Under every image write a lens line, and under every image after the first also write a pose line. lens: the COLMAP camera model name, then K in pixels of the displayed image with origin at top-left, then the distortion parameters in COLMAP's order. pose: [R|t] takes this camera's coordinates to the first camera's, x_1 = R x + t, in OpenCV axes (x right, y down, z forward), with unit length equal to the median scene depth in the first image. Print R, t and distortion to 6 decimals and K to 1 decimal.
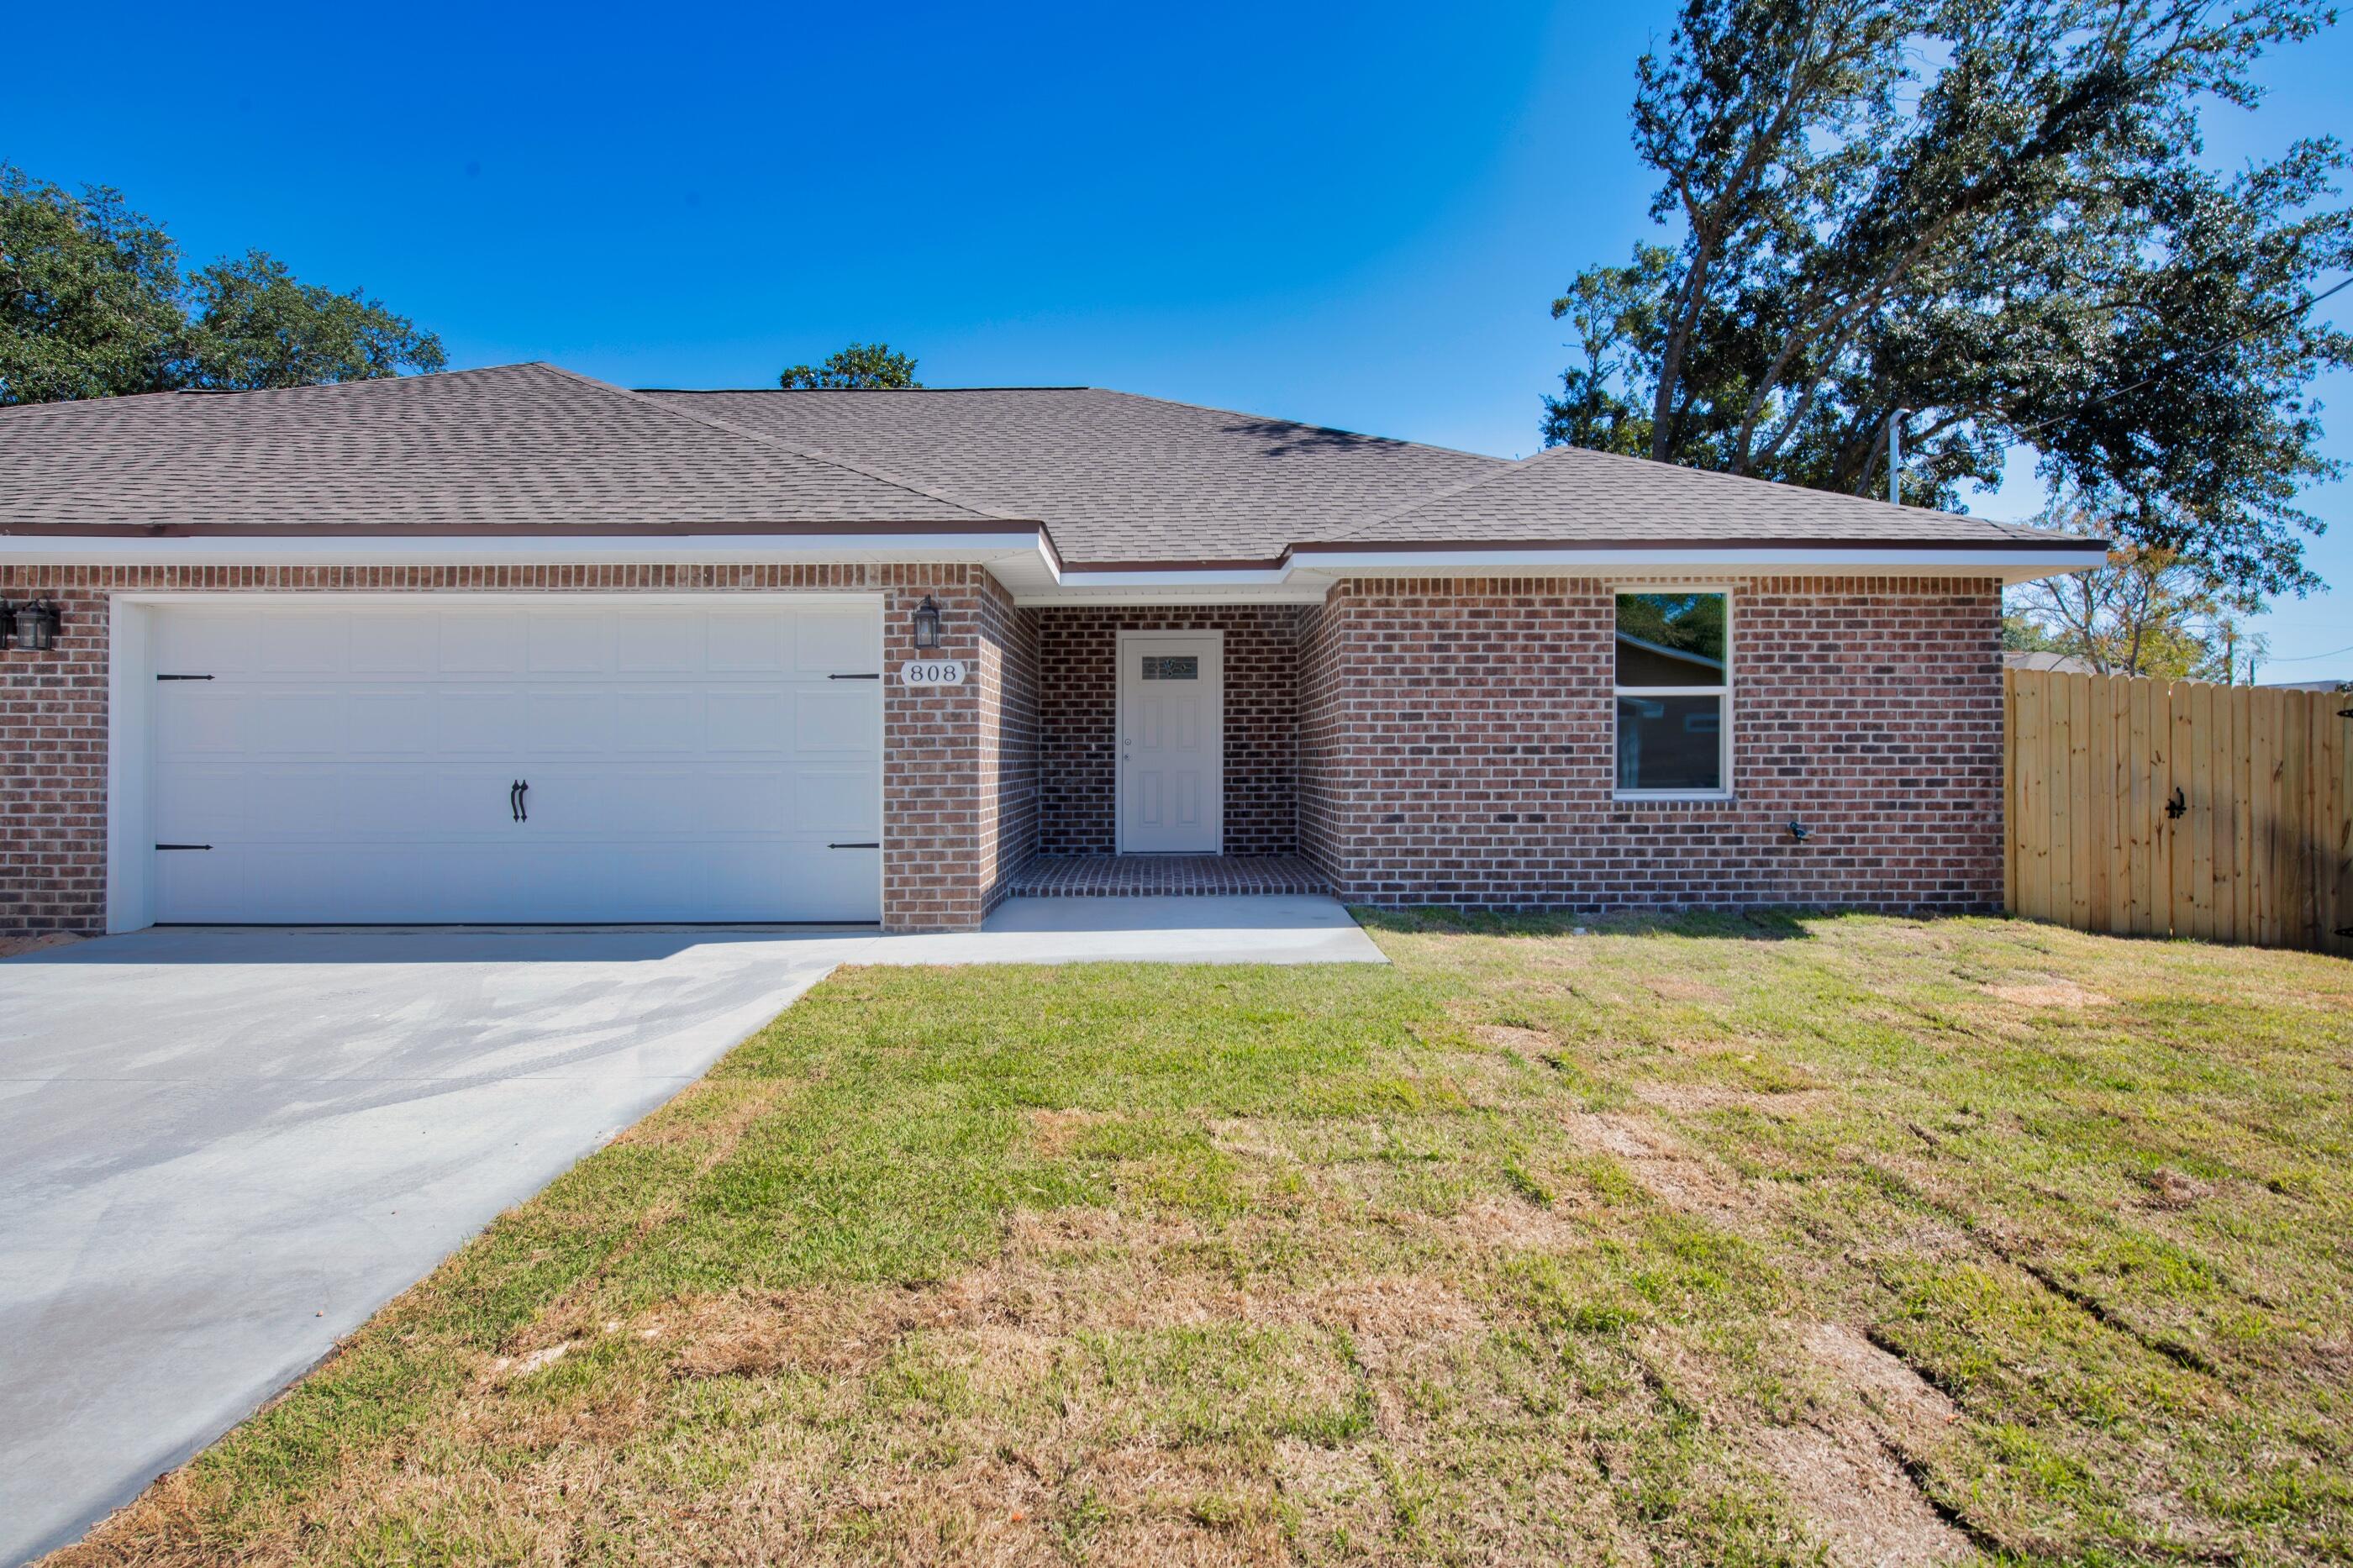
lens RADIAL K [[1129.2, 0, 1175.2], [0, 1129.2, 729.9], [0, 0, 1]] dist [-0.001997, 0.000146]
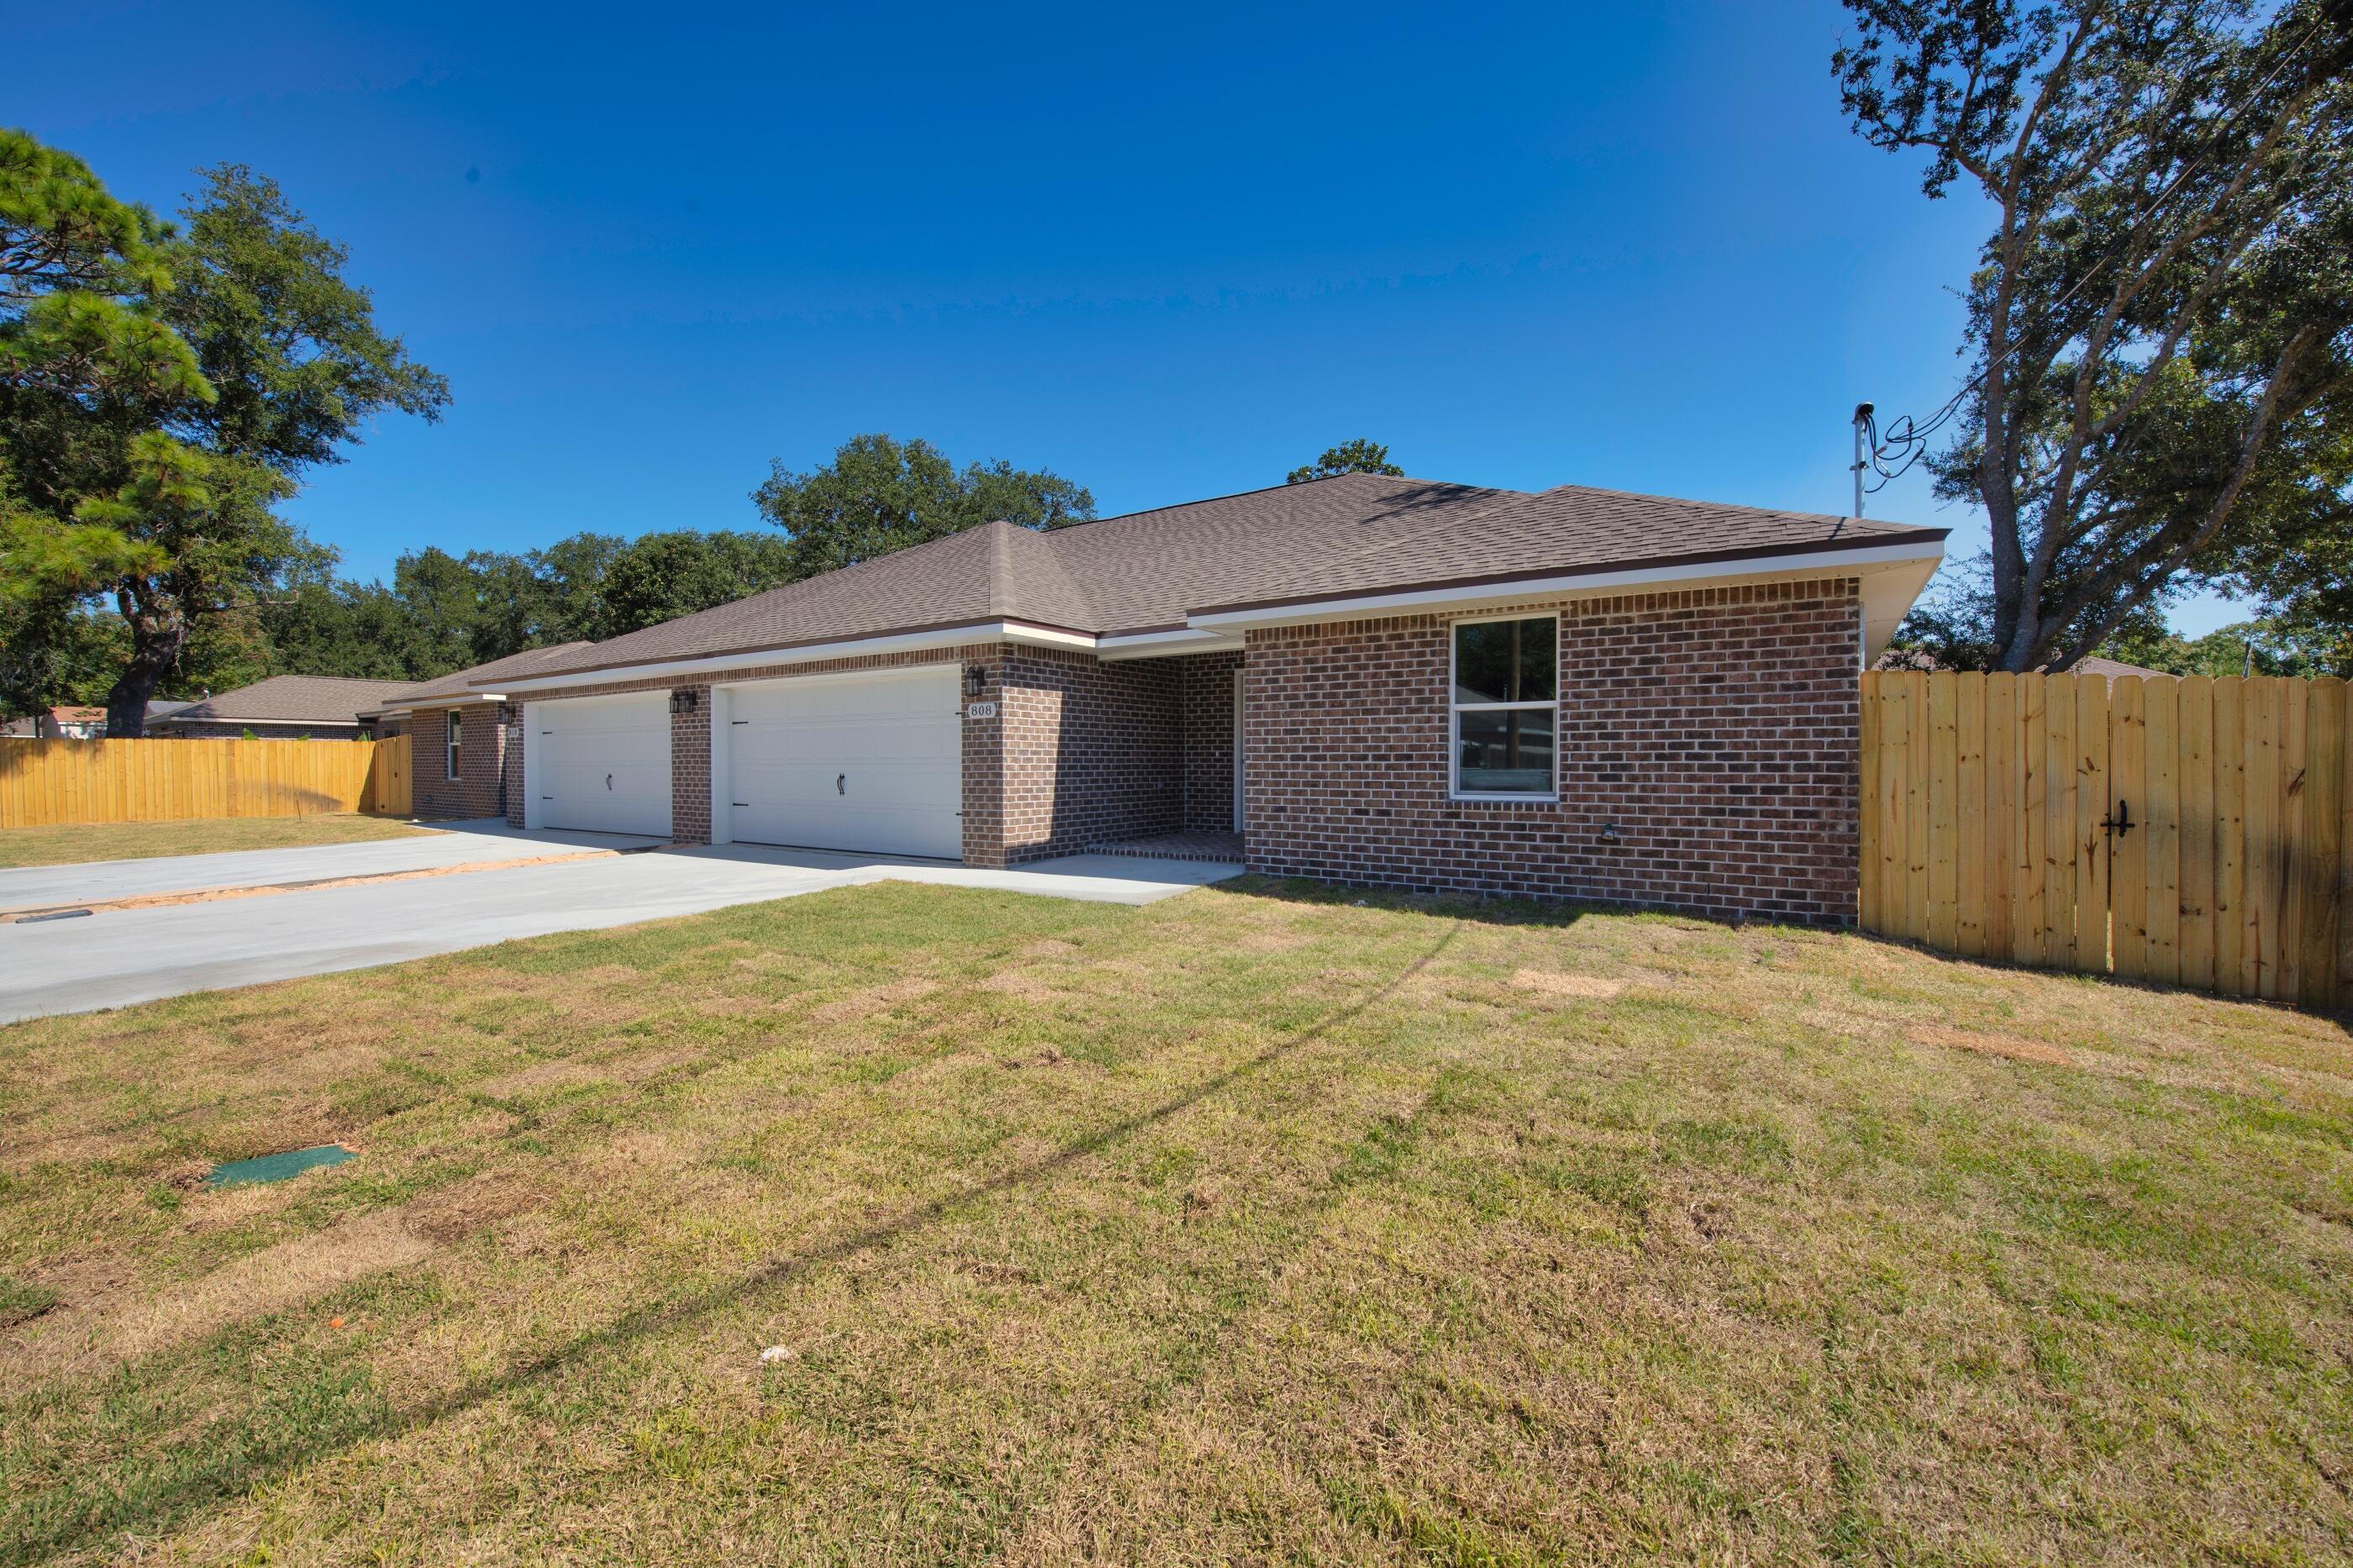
lens RADIAL K [[954.2, 0, 1178.1], [0, 954.2, 721.9], [0, 0, 1]] dist [-0.026359, -0.000203]
pose [[0.821640, -0.020607, -0.569634, 0.726439], [0.009313, 0.999698, -0.022732, 0.000640], [0.569930, 0.013373, 0.821584, 0.015548]]
